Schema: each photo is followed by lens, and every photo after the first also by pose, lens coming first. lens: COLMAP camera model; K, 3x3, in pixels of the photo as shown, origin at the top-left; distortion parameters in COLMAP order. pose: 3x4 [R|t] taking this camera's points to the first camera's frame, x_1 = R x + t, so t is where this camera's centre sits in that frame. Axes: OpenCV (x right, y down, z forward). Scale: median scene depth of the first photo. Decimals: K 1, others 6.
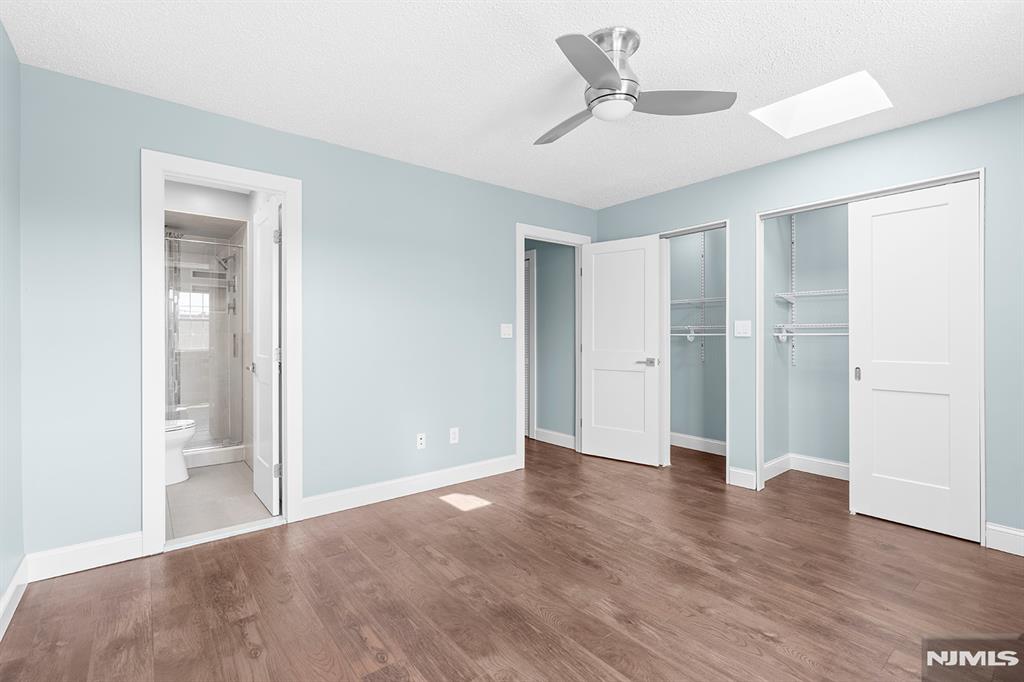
lens RADIAL K [[460.4, 0, 507.2], [0, 460.4, 329.4], [0, 0, 1]] dist [0.002168, 0.000364]
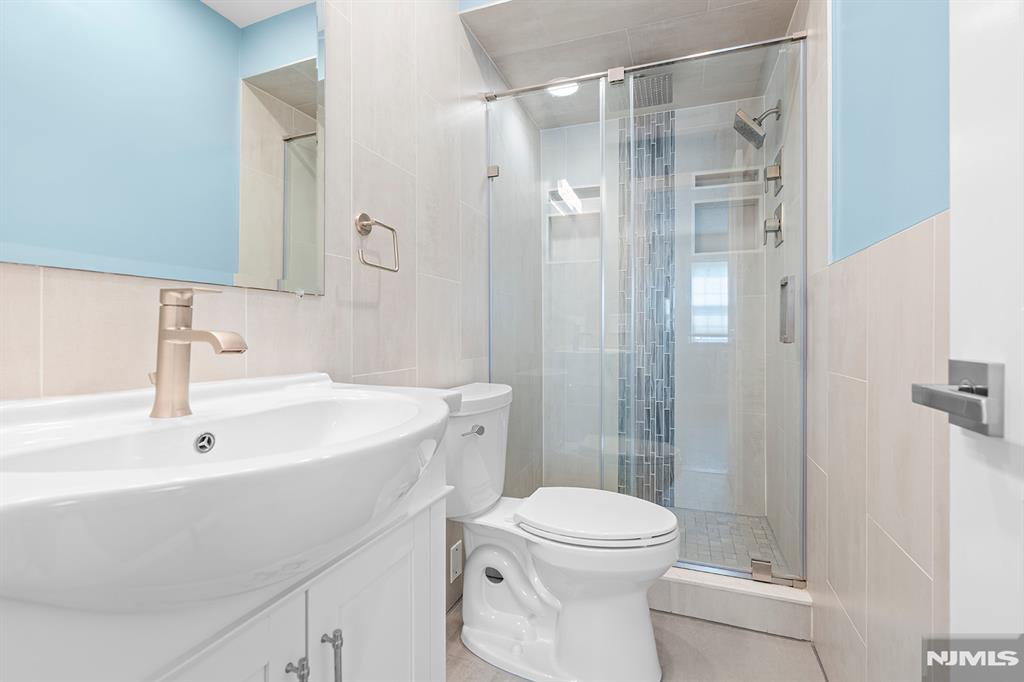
lens RADIAL K [[460.4, 0, 507.2], [0, 460.4, 329.4], [0, 0, 1]] dist [0.002168, 0.000364]
pose [[0.499601, 0.003111, -0.866250, -0.351840], [0.012156, 0.999870, 0.010602, 0.037653], [0.866171, -0.015826, 0.499498, 0.574973]]
